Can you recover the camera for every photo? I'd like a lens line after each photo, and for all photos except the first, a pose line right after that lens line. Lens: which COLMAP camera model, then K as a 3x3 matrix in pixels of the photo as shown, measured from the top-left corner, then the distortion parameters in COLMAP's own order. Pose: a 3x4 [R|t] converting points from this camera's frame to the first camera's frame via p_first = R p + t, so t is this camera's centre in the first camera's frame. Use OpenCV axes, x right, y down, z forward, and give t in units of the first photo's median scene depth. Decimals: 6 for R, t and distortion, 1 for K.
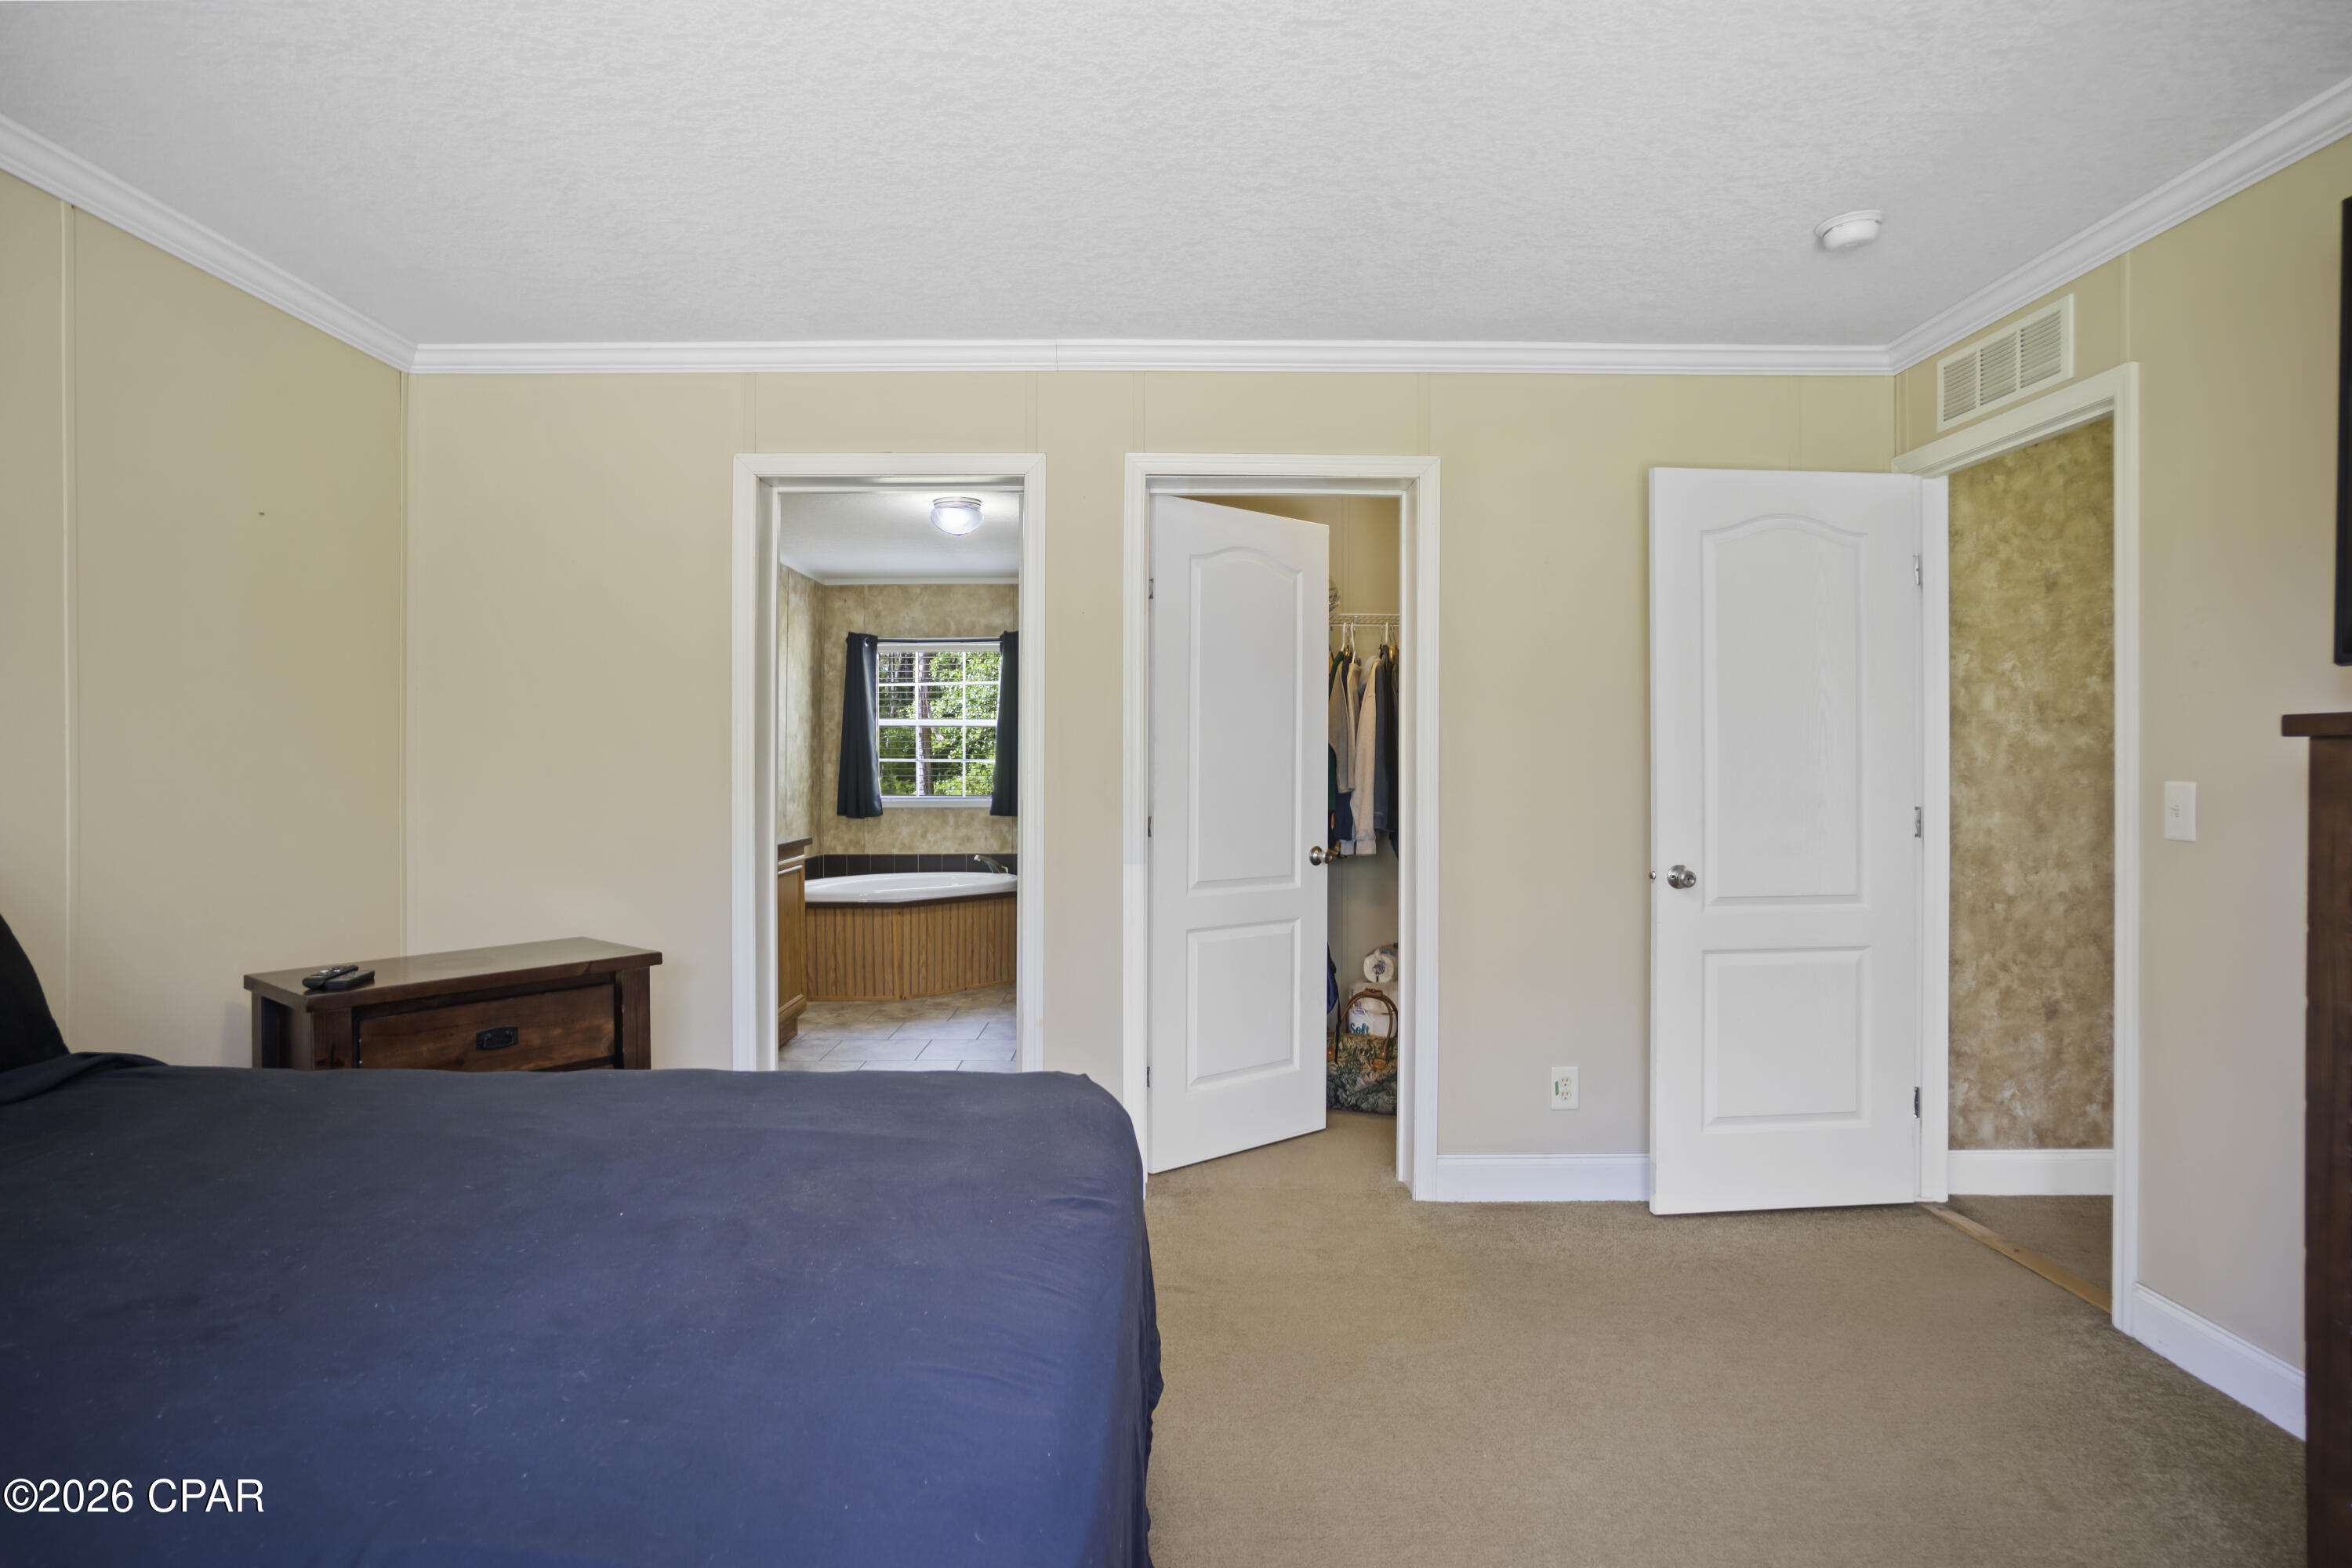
lens RADIAL K [[1207.6, 0, 1168.9], [0, 1207.6, 751.3], [0, 0, 1]] dist [-0.102743, 0.051769]
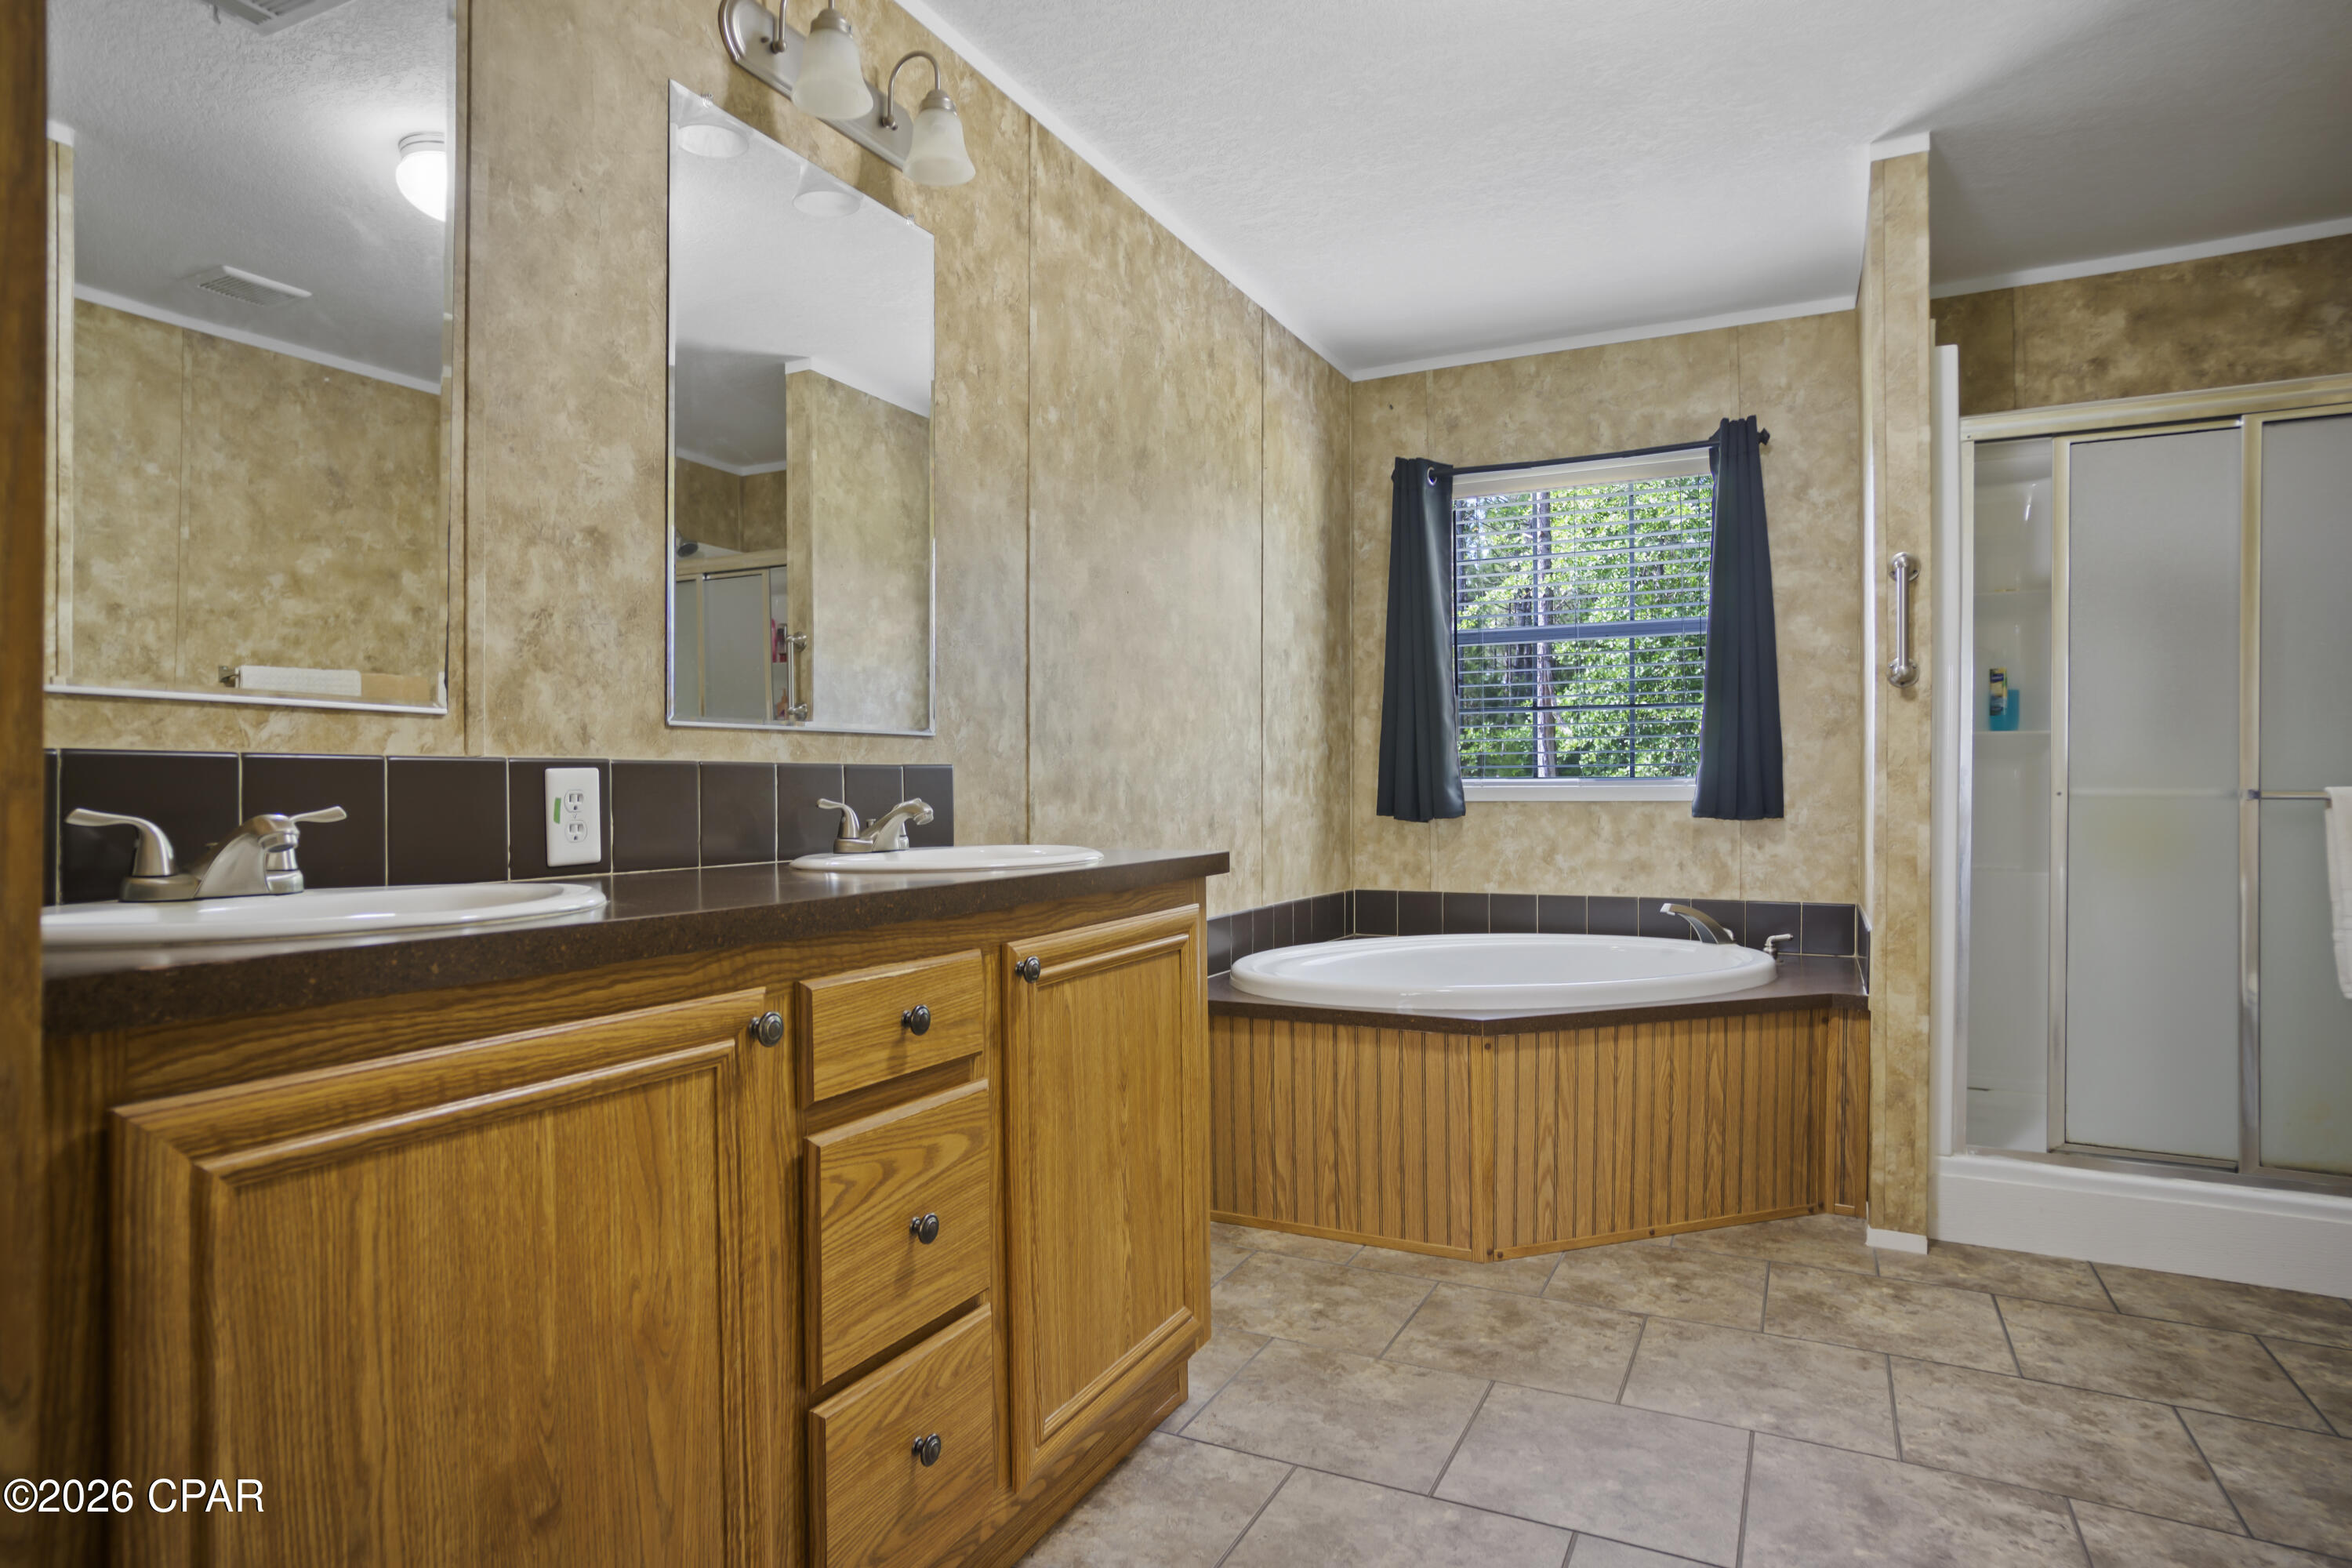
lens RADIAL K [[1291.6, 0, 1176.0], [0, 1291.6, 784.0], [0, 0, 1]] dist [-0.040654, 0.000079]
pose [[0.886417, -0.003240, -0.462877, -0.094757], [0.007791, 0.999938, 0.007921, 0.034451], [0.462823, -0.010628, 0.886387, 0.460437]]
